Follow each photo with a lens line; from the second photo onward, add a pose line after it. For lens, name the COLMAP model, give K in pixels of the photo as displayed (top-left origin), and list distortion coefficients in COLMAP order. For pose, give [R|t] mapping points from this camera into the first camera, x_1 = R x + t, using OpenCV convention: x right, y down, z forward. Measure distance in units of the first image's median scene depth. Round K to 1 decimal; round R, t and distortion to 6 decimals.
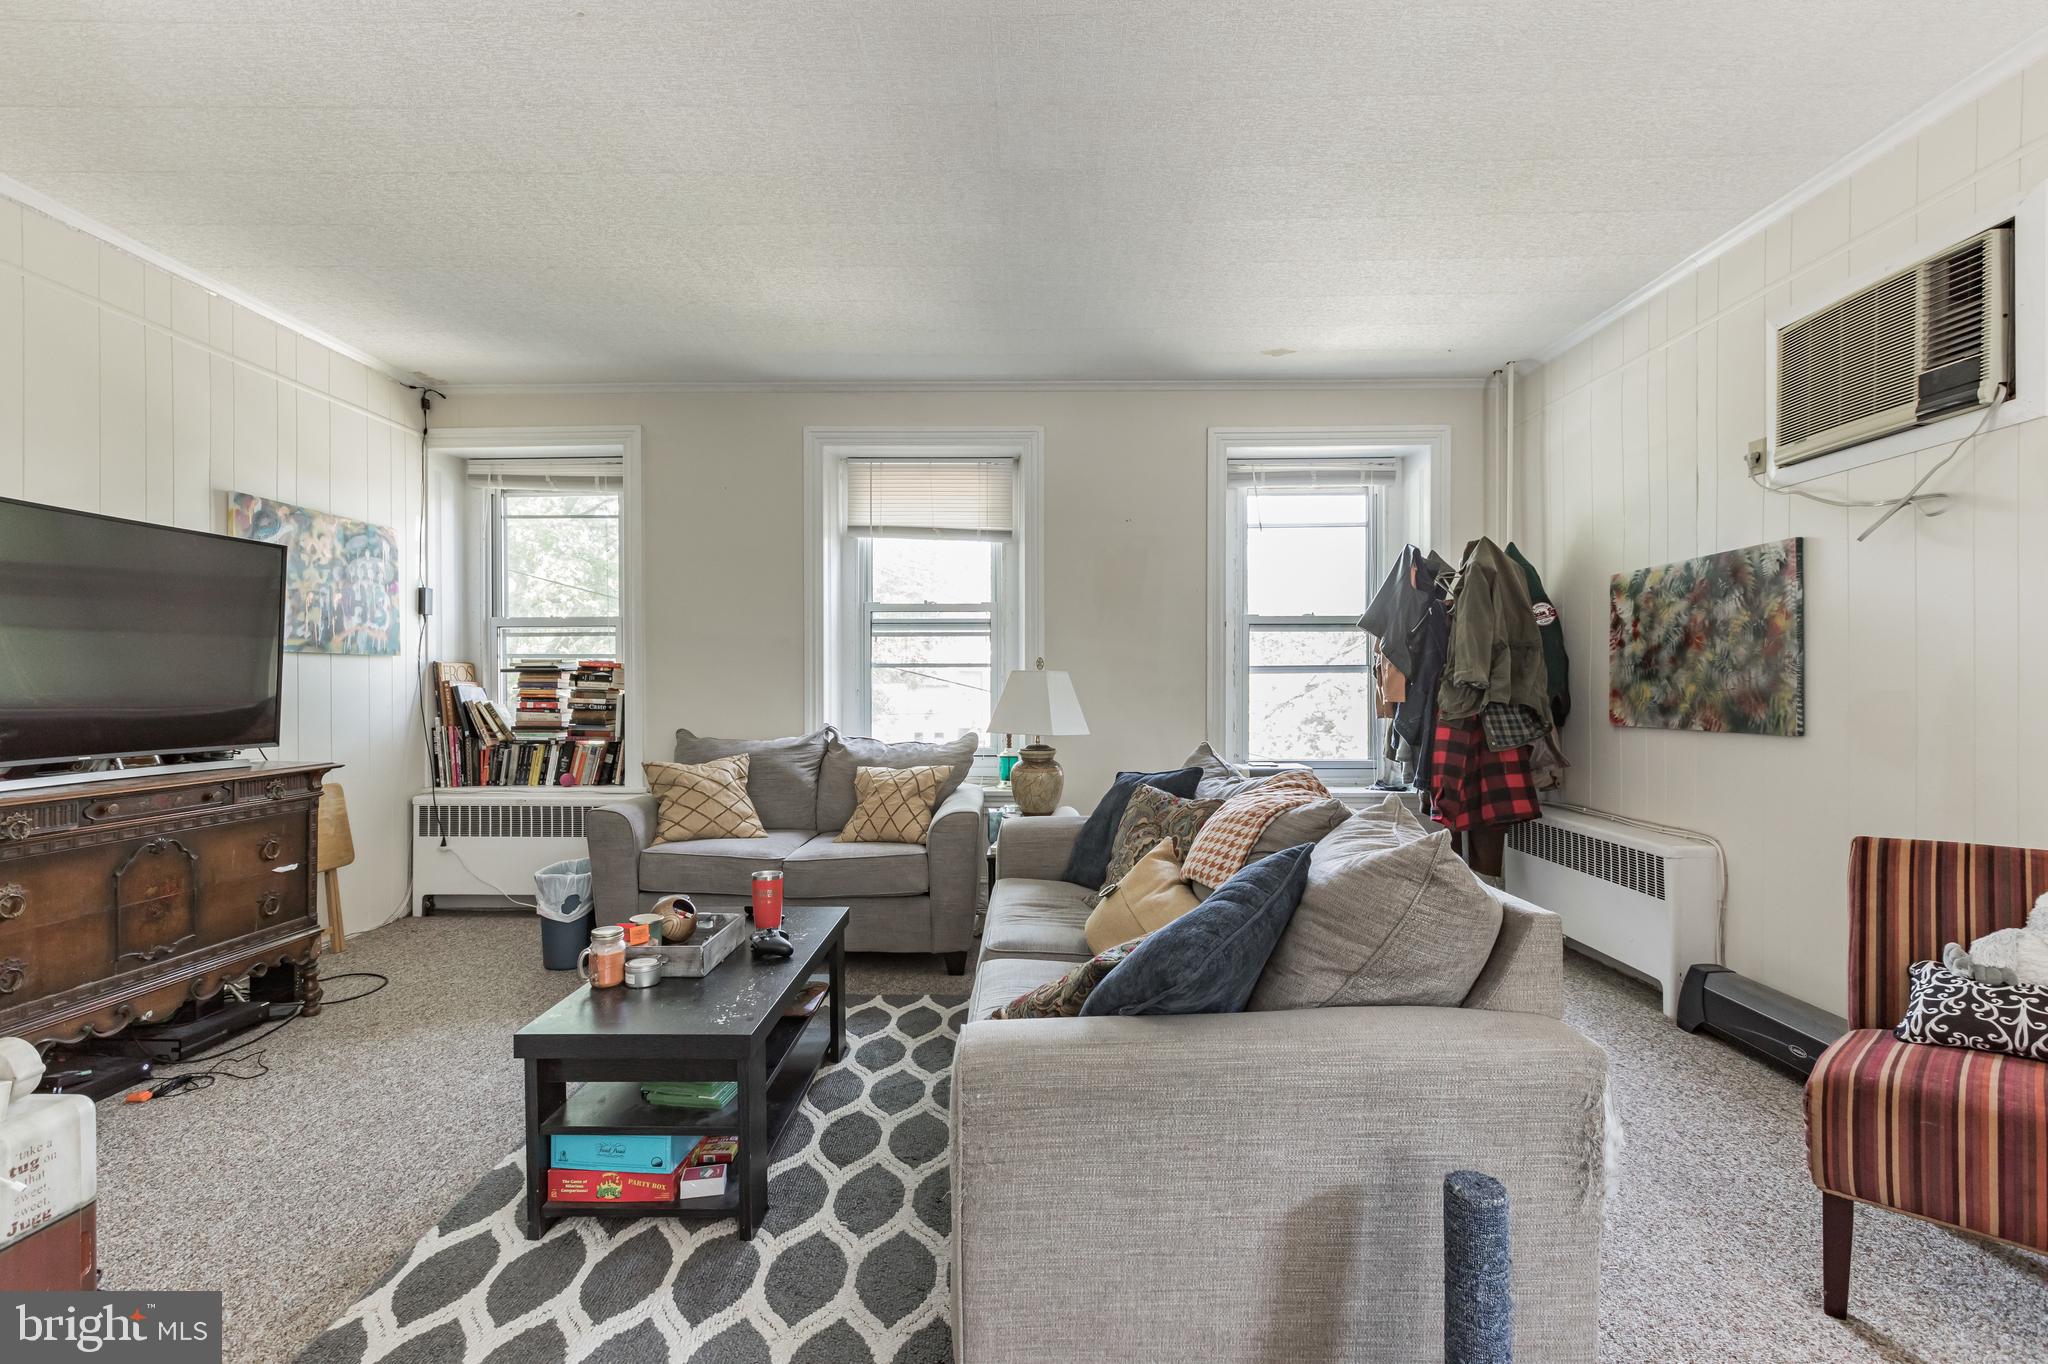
lens RADIAL K [[915.8, 0, 1003.6], [0, 915.8, 686.0], [0, 0, 1]] dist [0.001864, 0.000359]
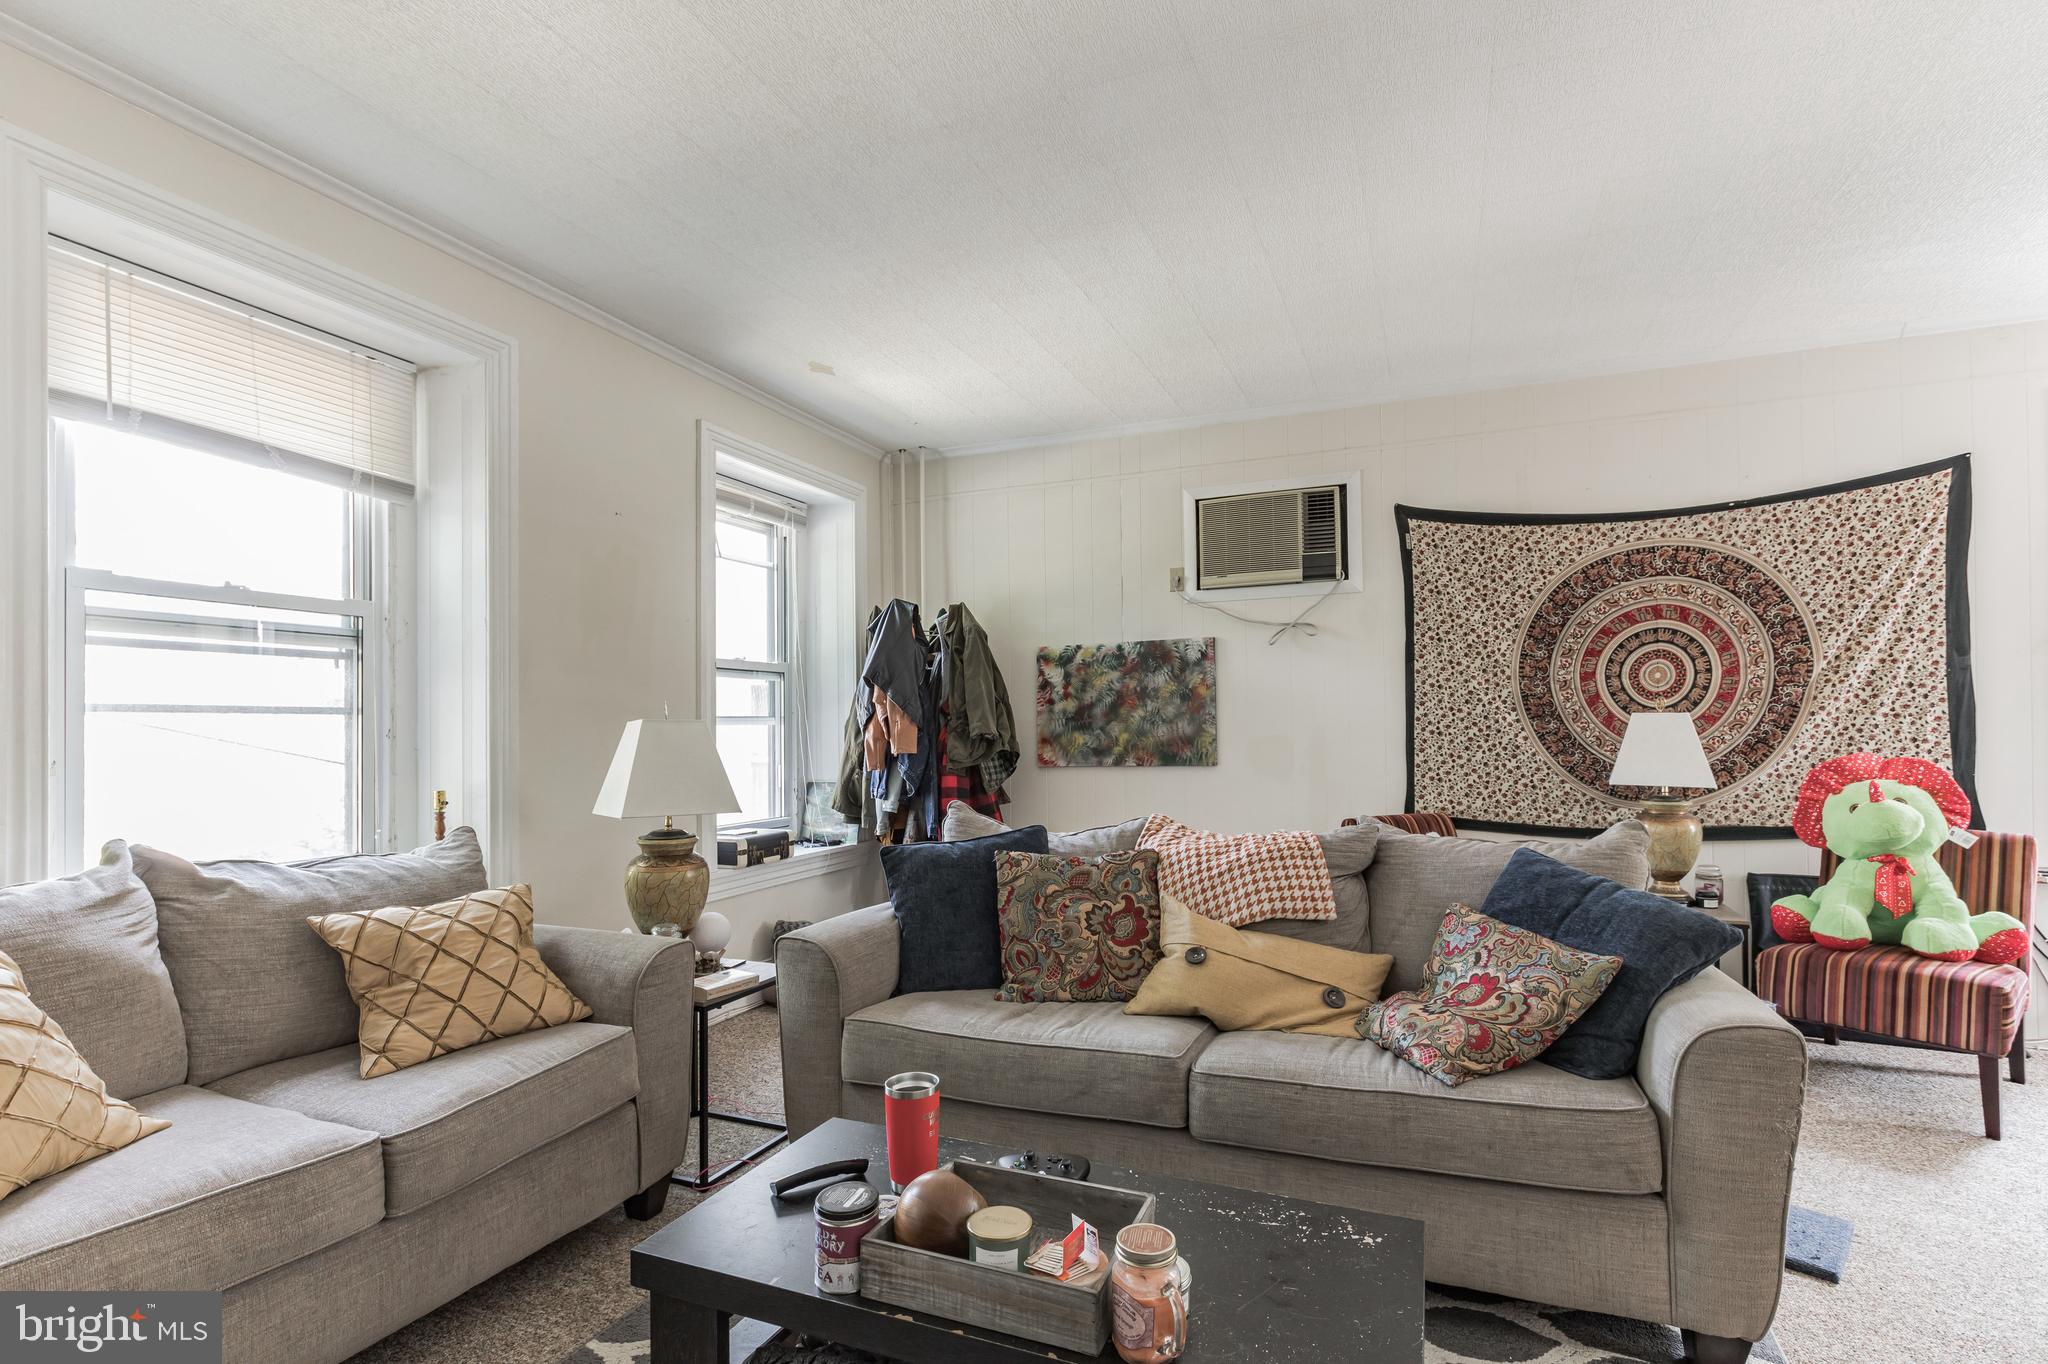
lens RADIAL K [[981.6, 0, 1029.9], [0, 981.6, 710.7], [0, 0, 1]] dist [0.000508, 0.000005]
pose [[0.346434, 0.015076, 0.937953, -0.520233], [0.013609, 0.999685, -0.021094, -0.004621], [-0.937975, 0.020072, 0.346120, 0.469694]]
